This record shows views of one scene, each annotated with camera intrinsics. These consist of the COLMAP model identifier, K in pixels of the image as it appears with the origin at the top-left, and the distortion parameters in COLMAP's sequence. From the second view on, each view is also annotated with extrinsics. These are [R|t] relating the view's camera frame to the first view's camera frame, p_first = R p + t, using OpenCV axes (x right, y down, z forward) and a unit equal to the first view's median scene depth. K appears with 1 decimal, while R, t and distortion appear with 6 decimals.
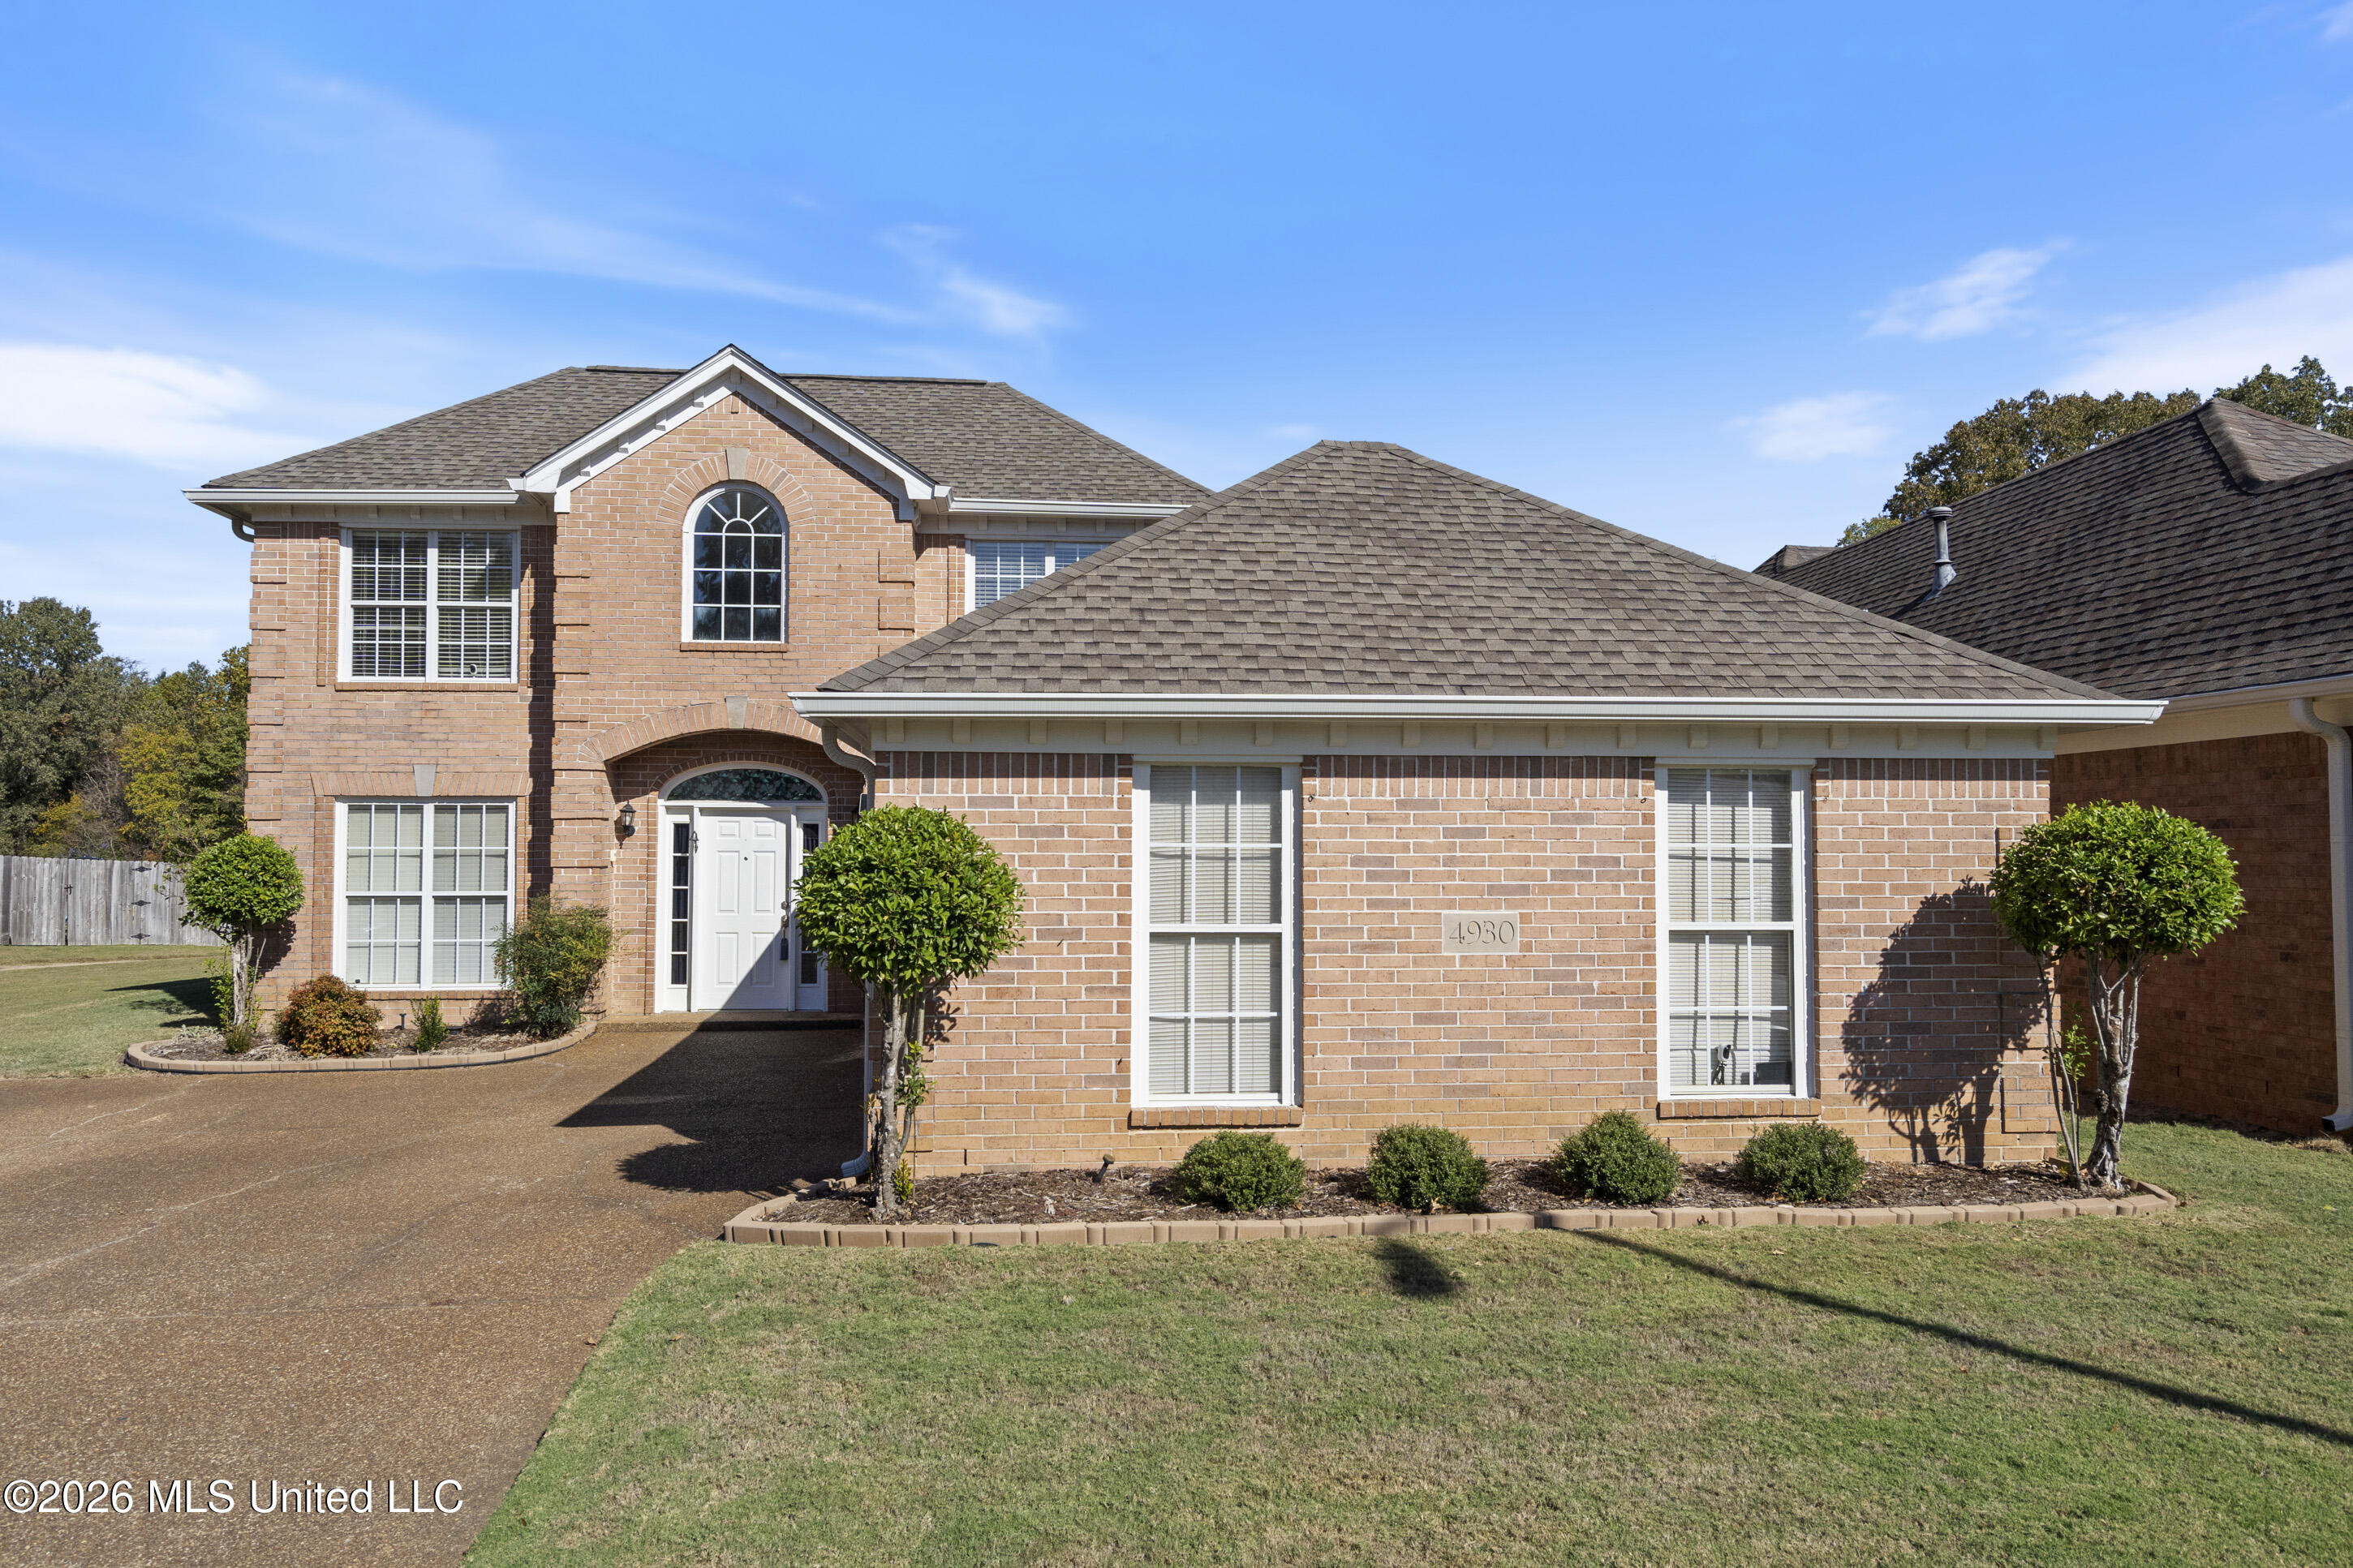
lens RADIAL K [[1591.6, 0, 1173.7], [0, 1591.6, 789.1], [0, 0, 1]] dist [0.016498, 0.005893]
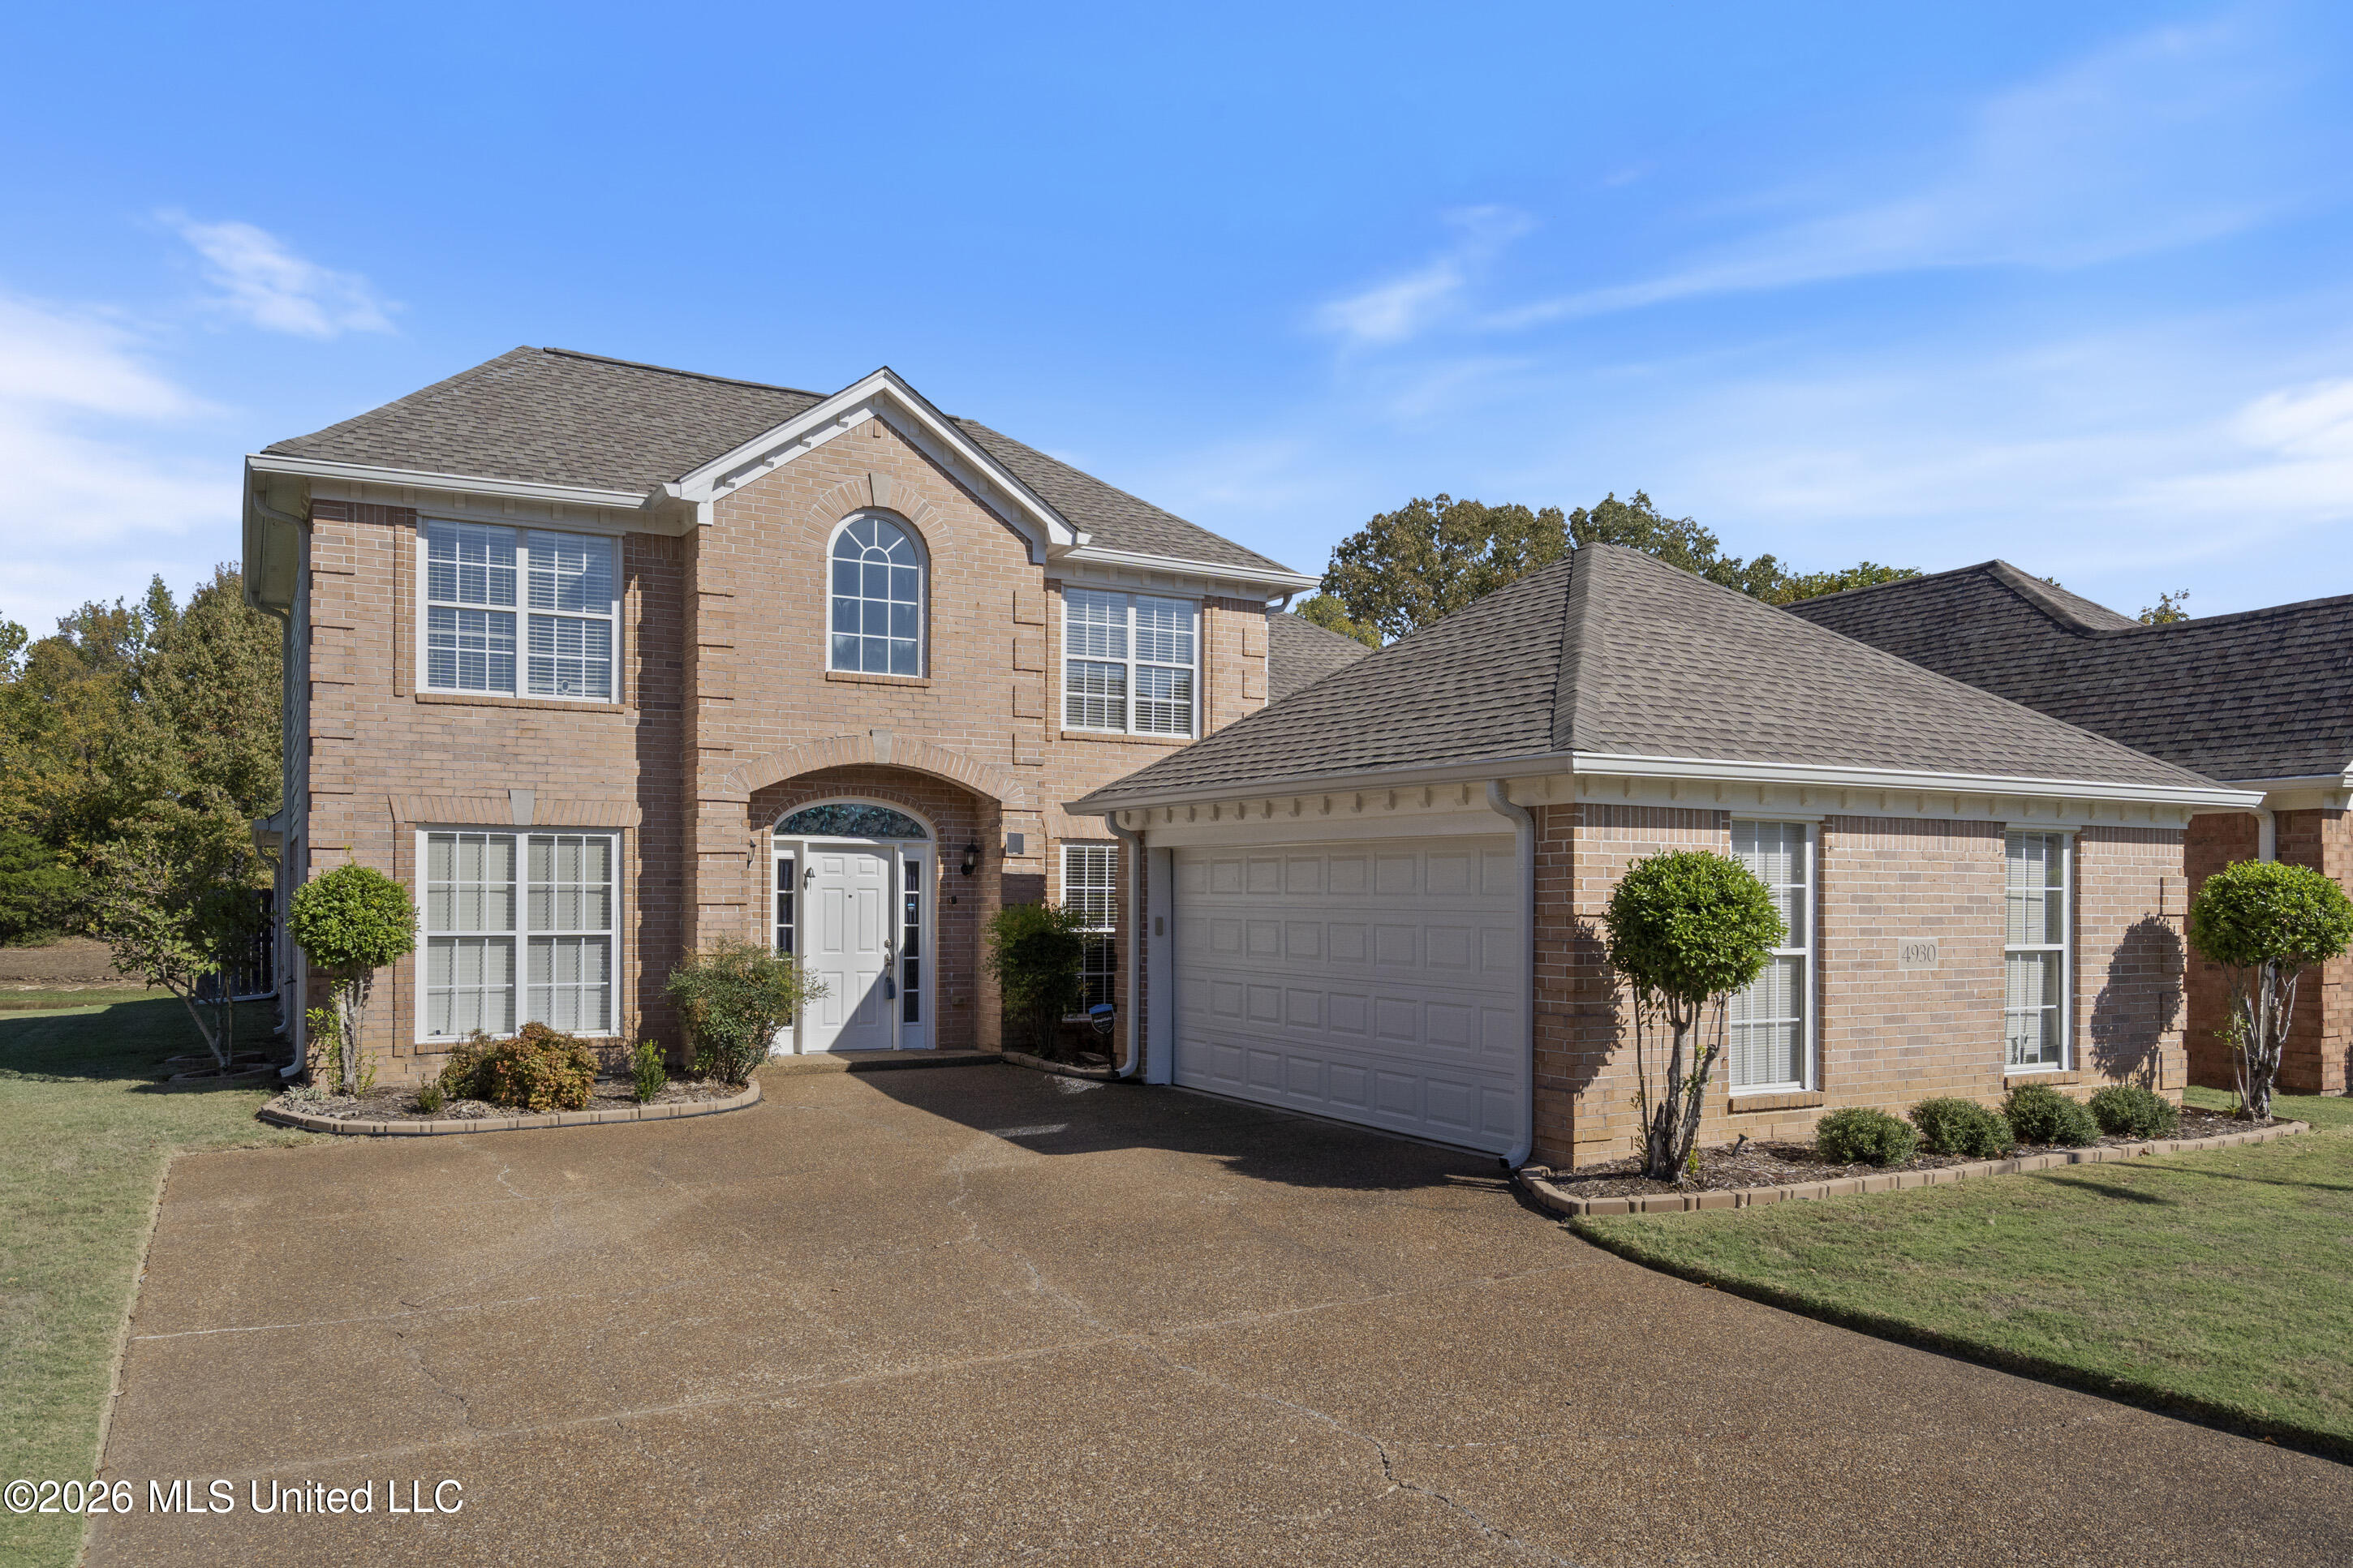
lens RADIAL K [[1591.6, 0, 1262.8], [0, 1591.6, 890.6], [0, 0, 1]] dist [0.016498, 0.005893]
pose [[0.916384, 0.005884, 0.400257, -0.450889], [-0.020482, 0.999271, 0.032205, 0.003790], [-0.399776, -0.037710, 0.915837, 0.007388]]
